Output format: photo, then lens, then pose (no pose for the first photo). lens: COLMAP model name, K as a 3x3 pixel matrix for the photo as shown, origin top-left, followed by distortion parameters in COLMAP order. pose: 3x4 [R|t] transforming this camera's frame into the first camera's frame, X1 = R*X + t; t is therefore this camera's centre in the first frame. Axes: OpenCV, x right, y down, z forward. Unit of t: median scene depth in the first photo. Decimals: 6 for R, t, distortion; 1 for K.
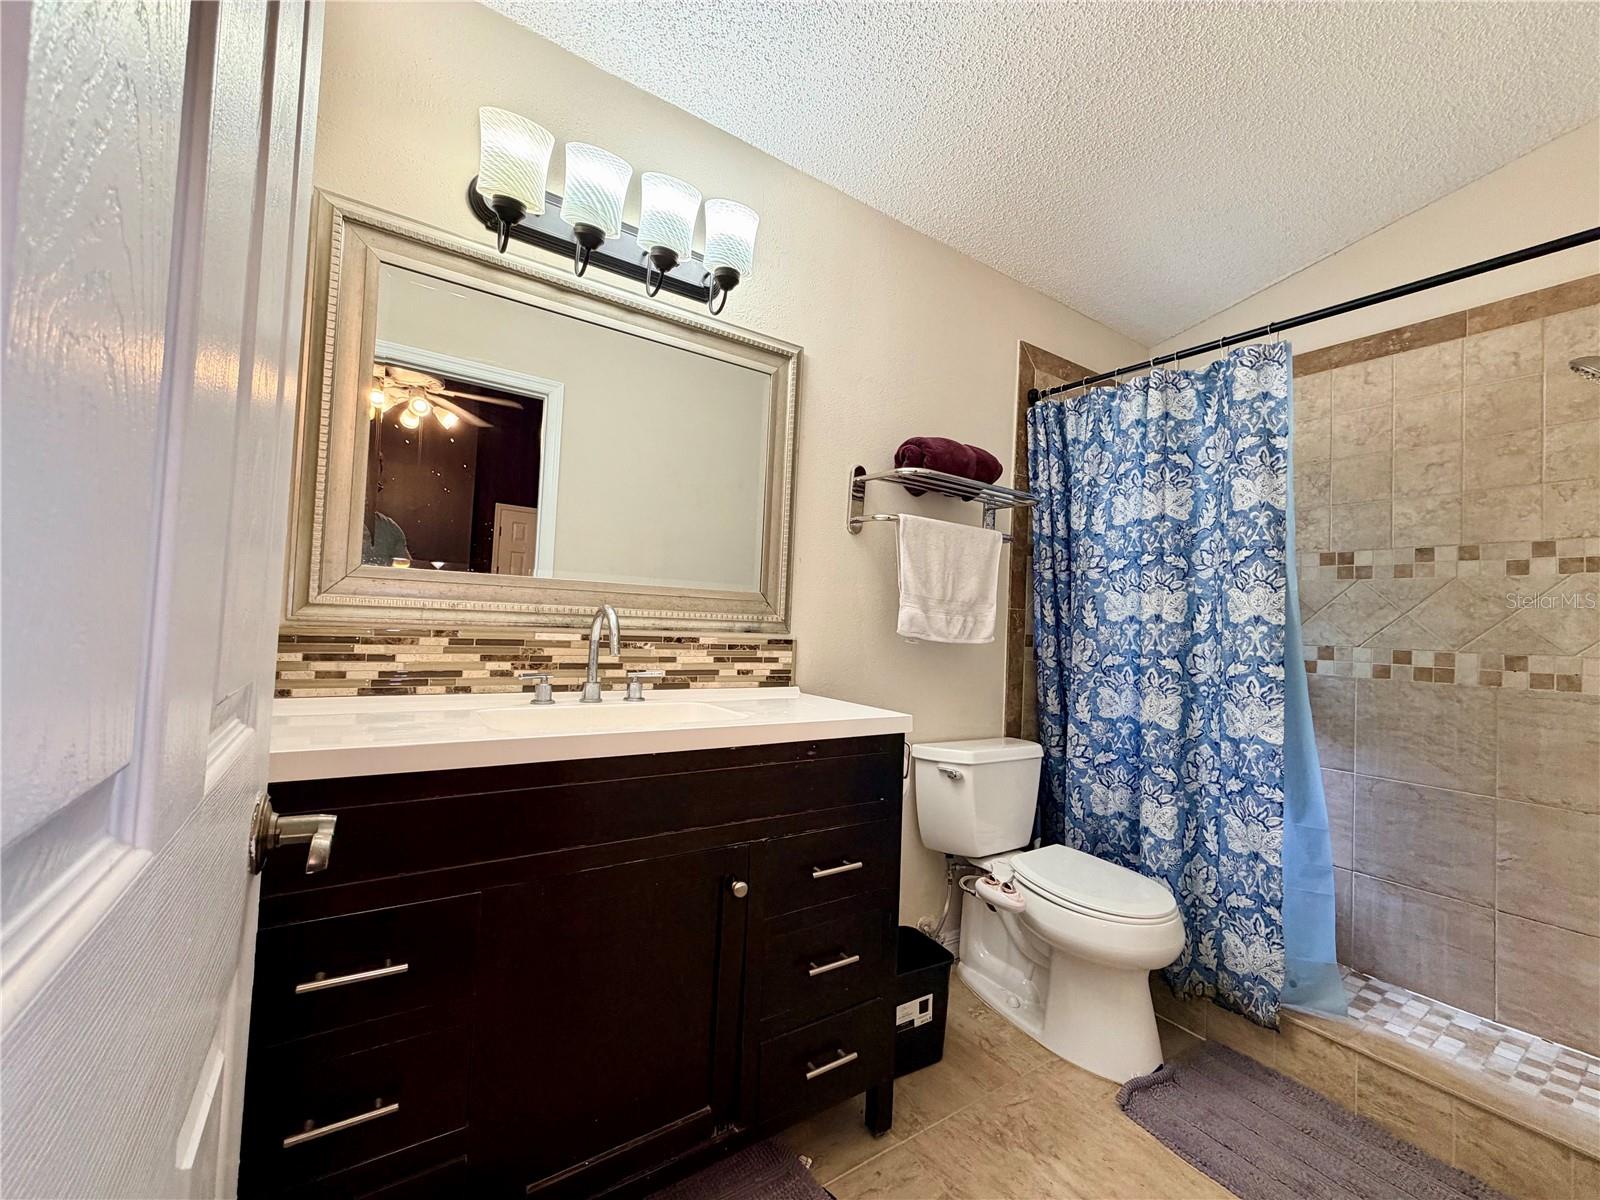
lens RADIAL K [[638.0, 0, 797.0], [0, 638.0, 600.8], [0, 0, 1]] dist [-0.000135, -0.000780]
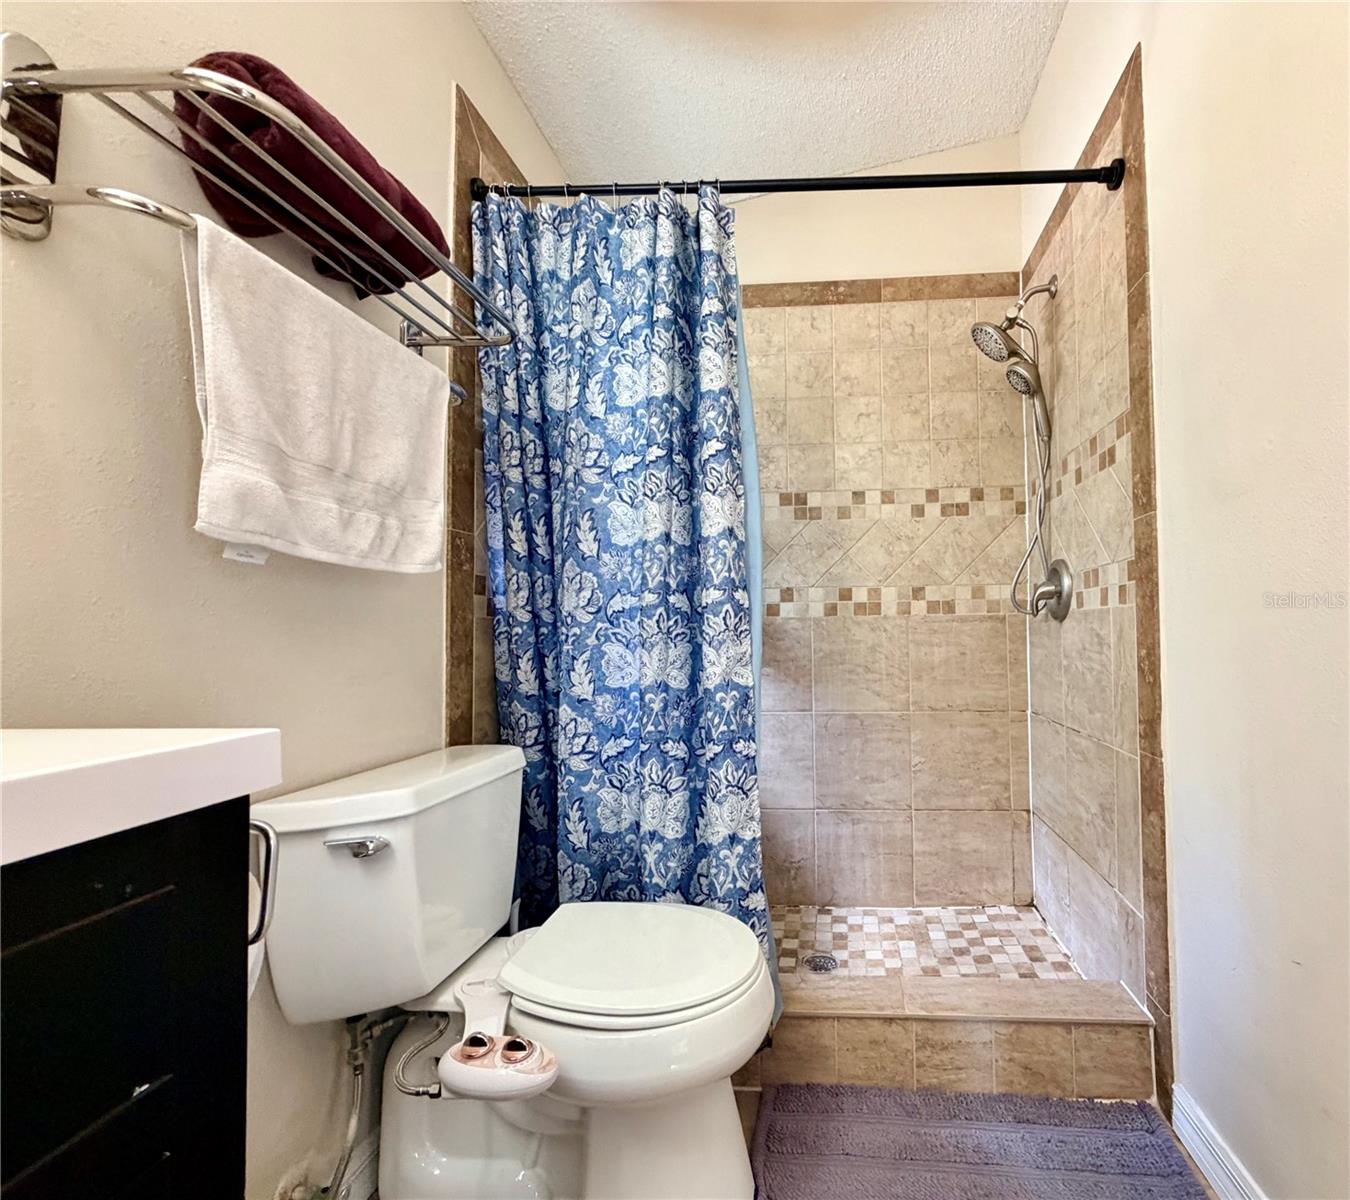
lens RADIAL K [[630.4, 0, 786.4], [0, 630.4, 602.8], [0, 0, 1]] dist [-0.000783, 0.000144]
pose [[0.607748, -0.021082, 0.793850, 0.064802], [0.011976, 0.999777, 0.017383, 0.082744], [-0.794040, -0.001057, 0.607865, 0.443006]]
